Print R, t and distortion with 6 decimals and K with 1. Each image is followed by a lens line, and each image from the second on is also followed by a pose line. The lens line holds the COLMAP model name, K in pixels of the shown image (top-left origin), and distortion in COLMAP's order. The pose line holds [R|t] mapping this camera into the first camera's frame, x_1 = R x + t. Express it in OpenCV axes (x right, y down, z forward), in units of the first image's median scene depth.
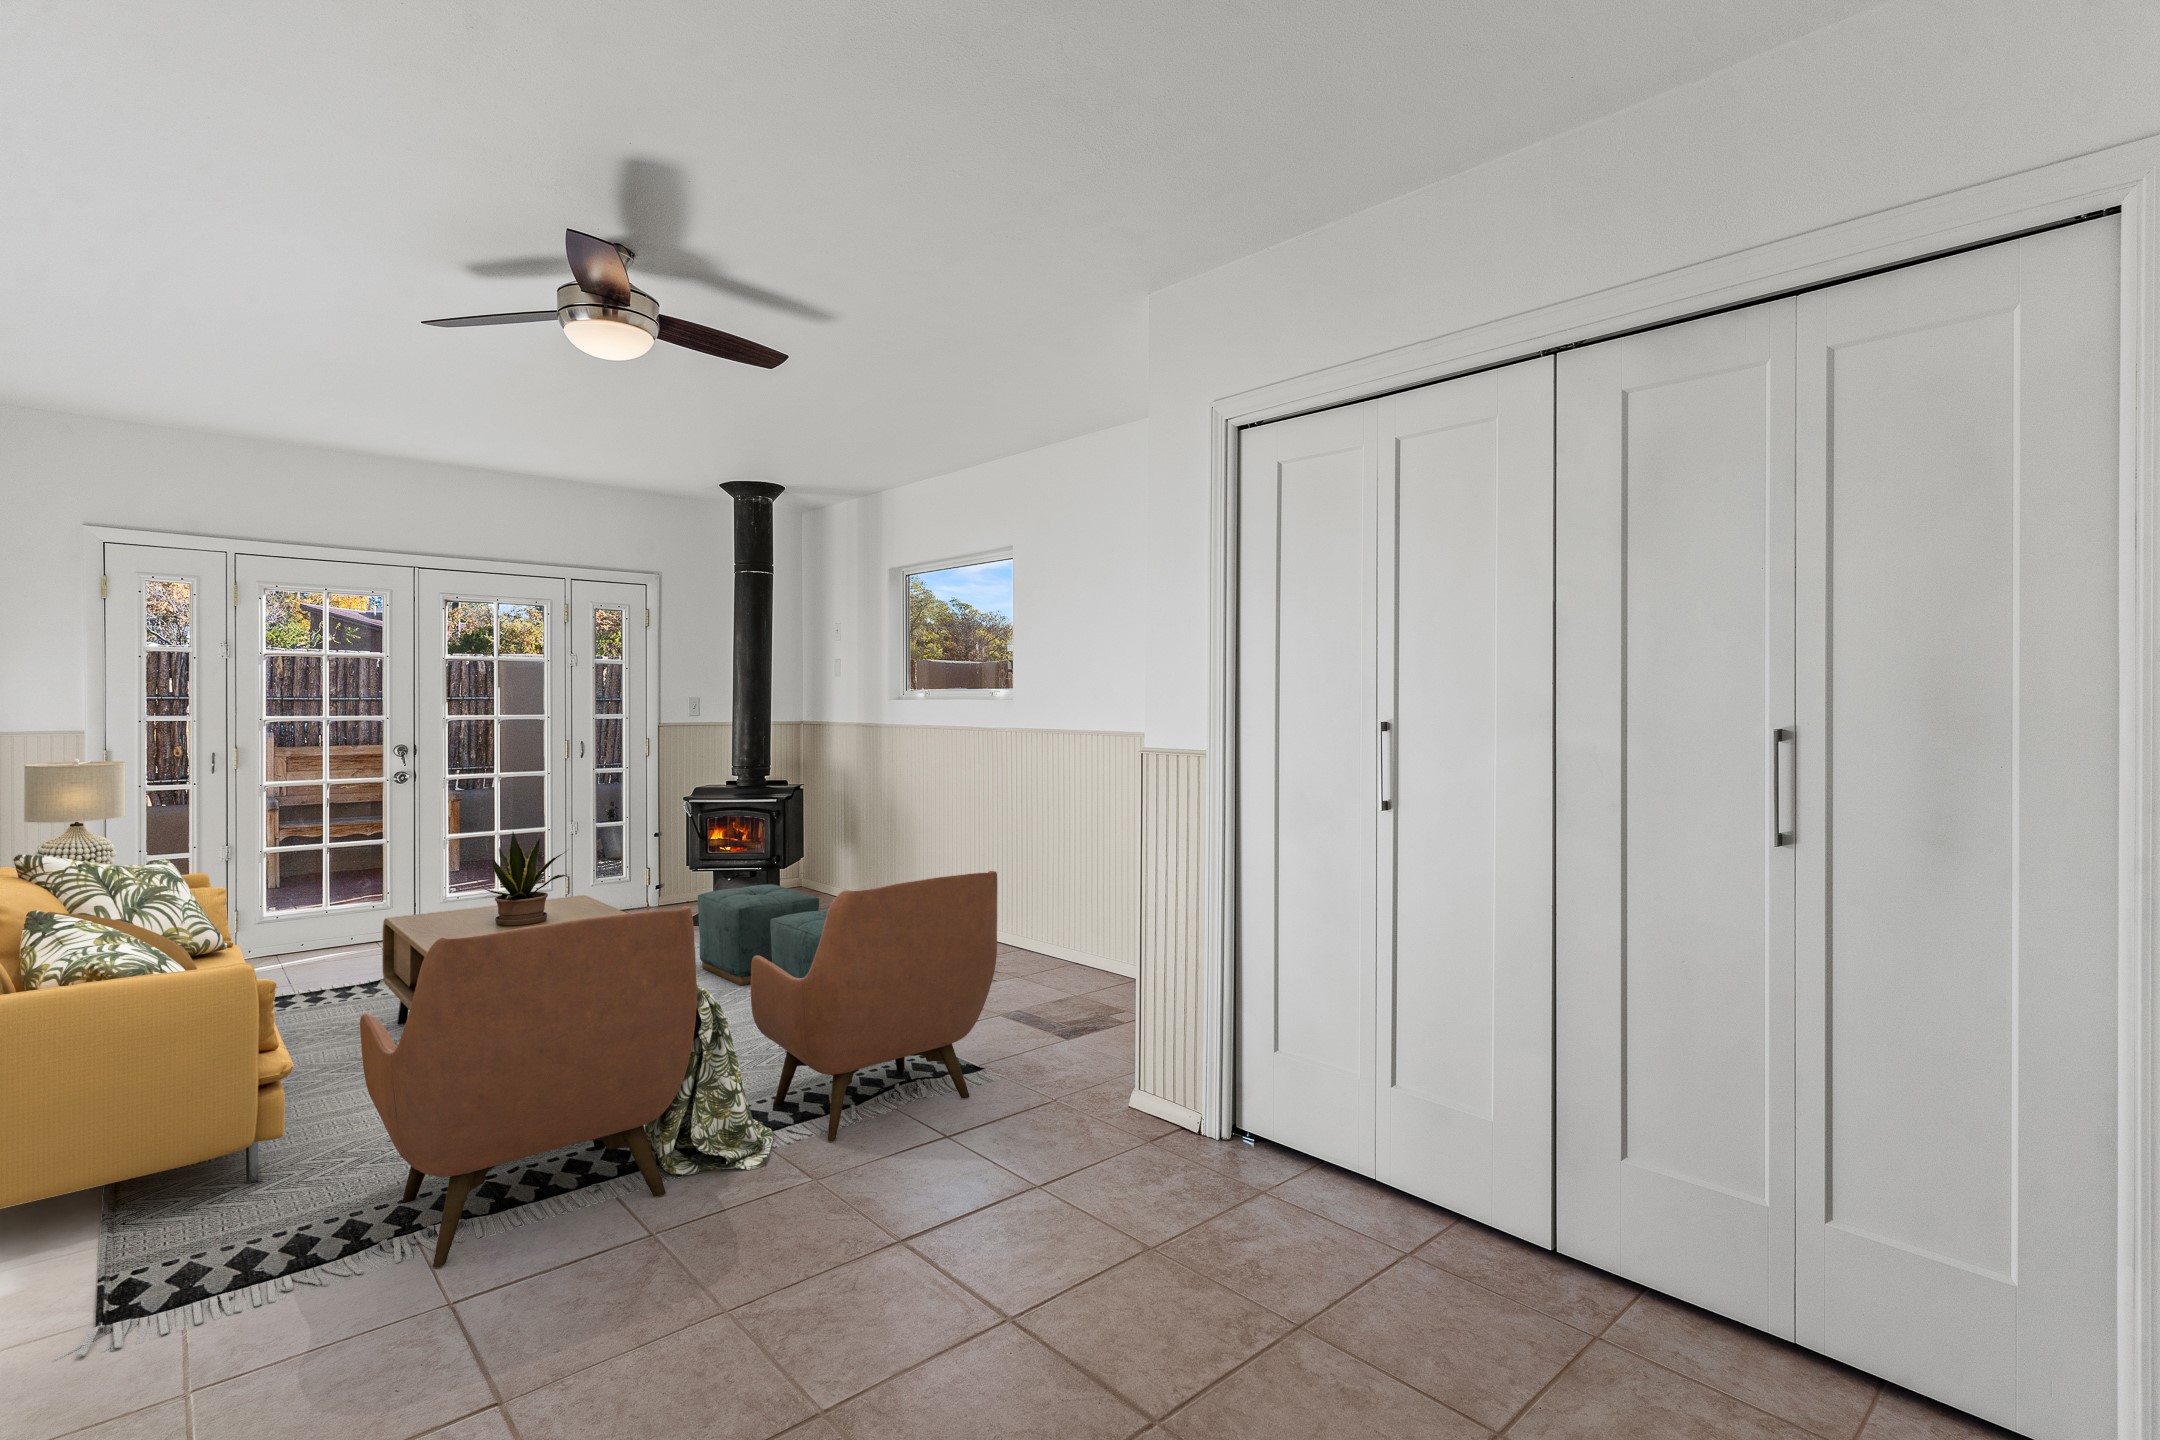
lens RADIAL K [[1045.5, 0, 1091.8], [0, 1045.5, 700.0], [0, 0, 1]] dist [0.000860, -0.000448]
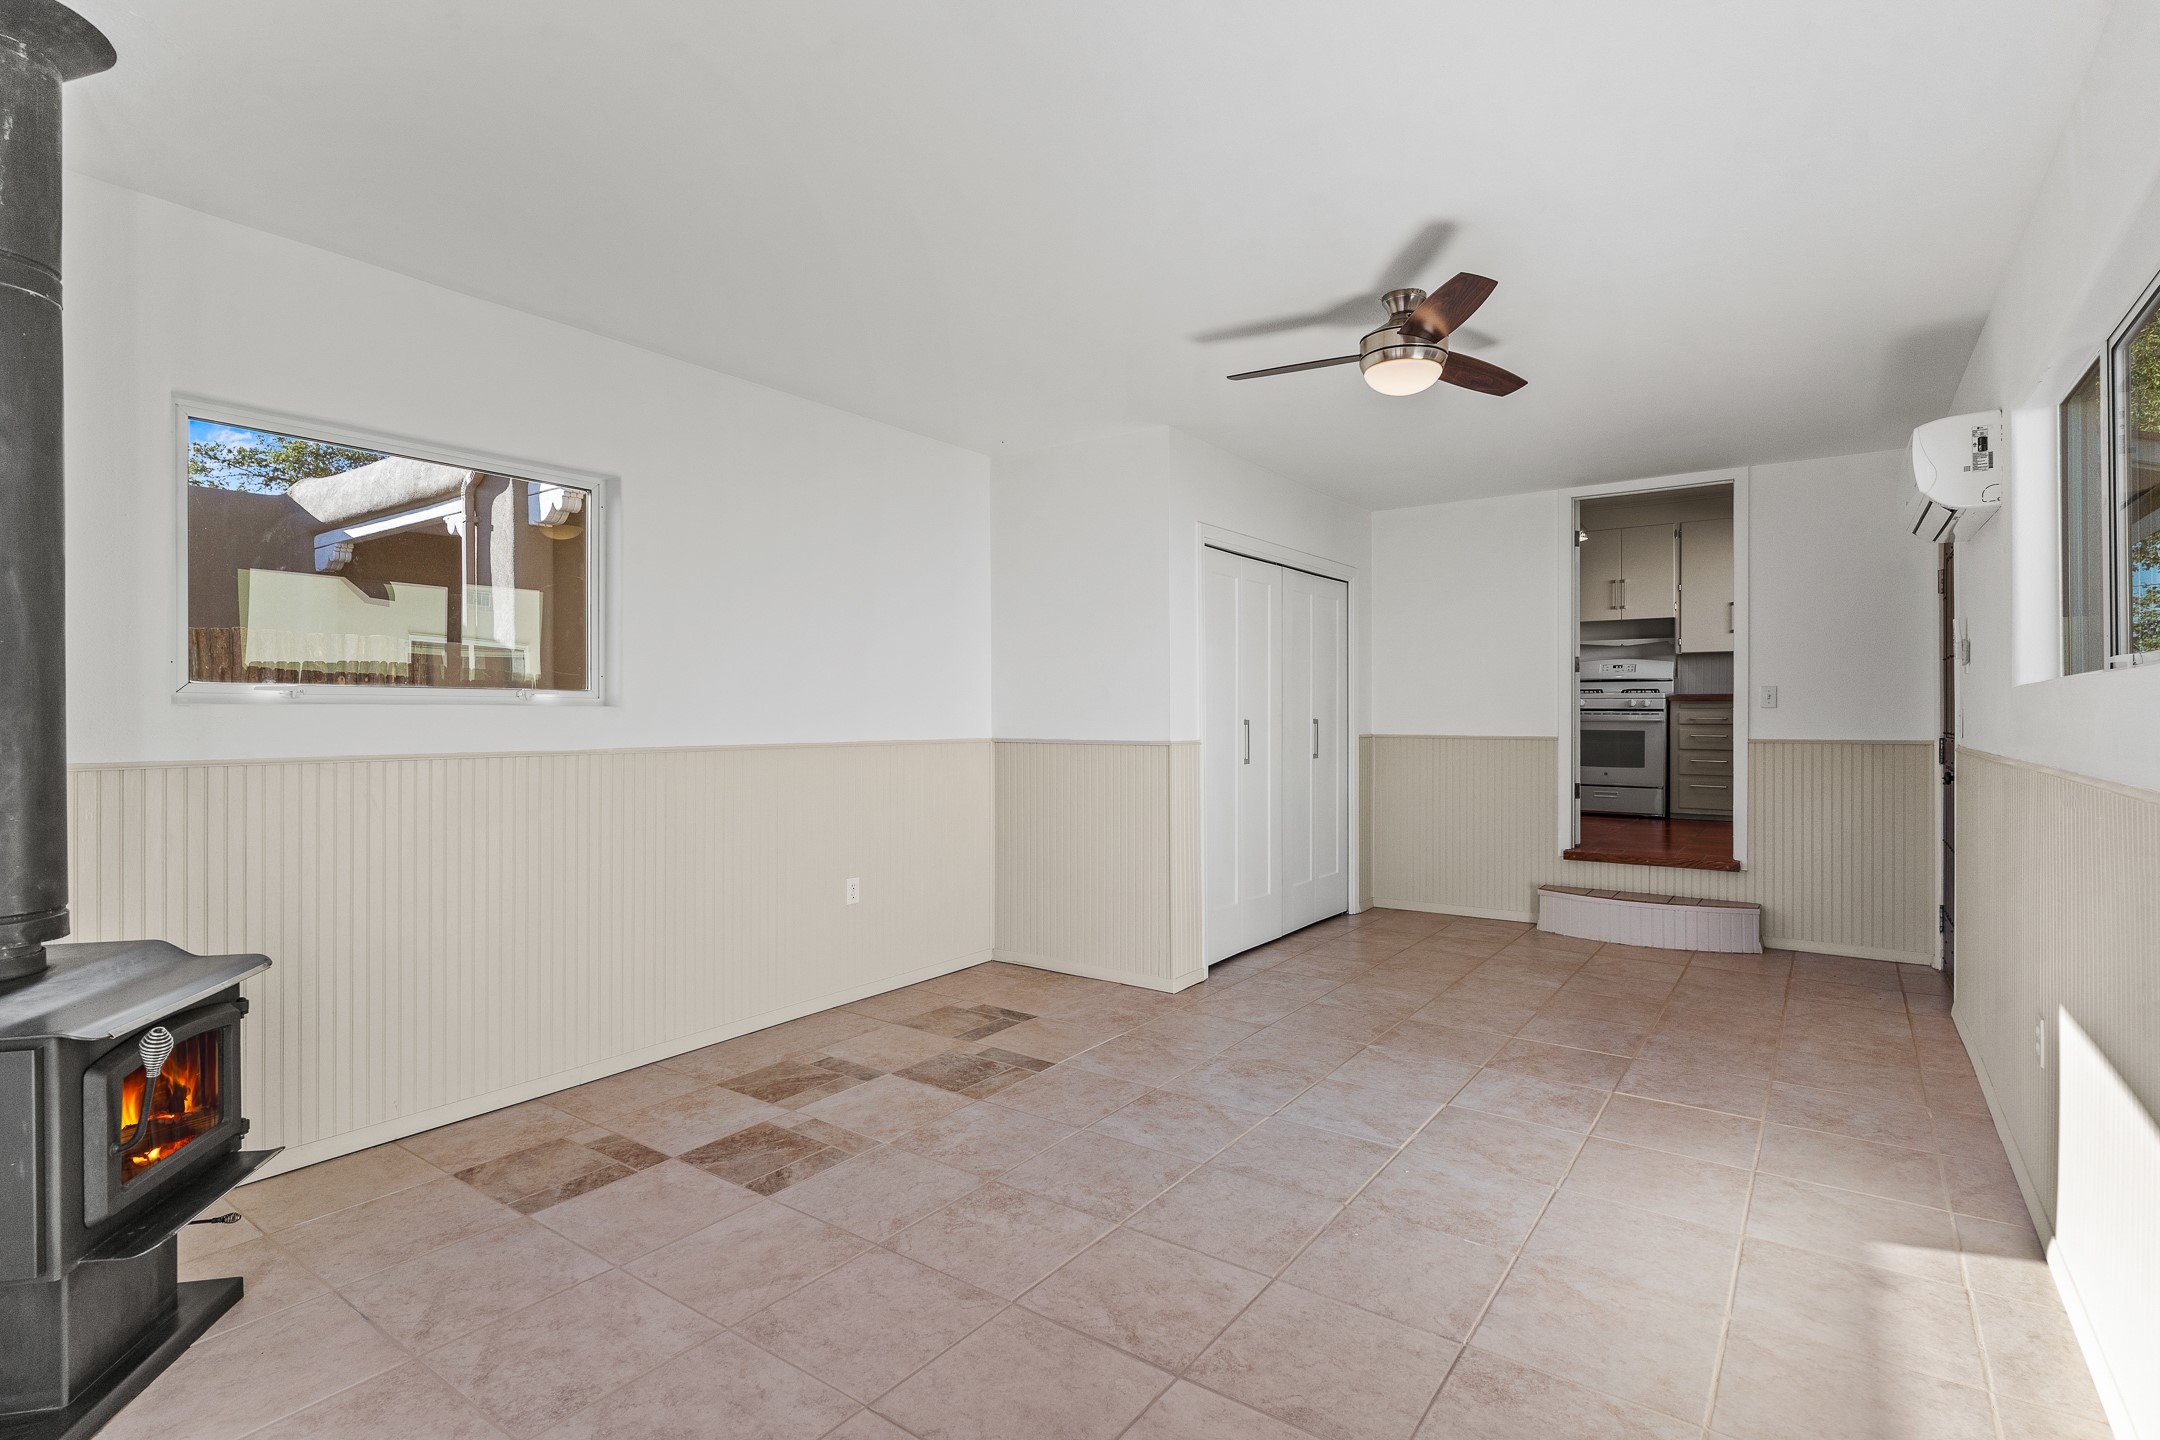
lens RADIAL K [[1053.0, 0, 1085.2], [0, 1053.0, 723.4], [0, 0, 1]] dist [0.000989, 0.000366]
pose [[-0.223007, -0.006037, 0.974798, -1.064295], [0.002319, 0.999975, 0.006723, 0.012130], [-0.974814, 0.003760, -0.222987, 1.155431]]
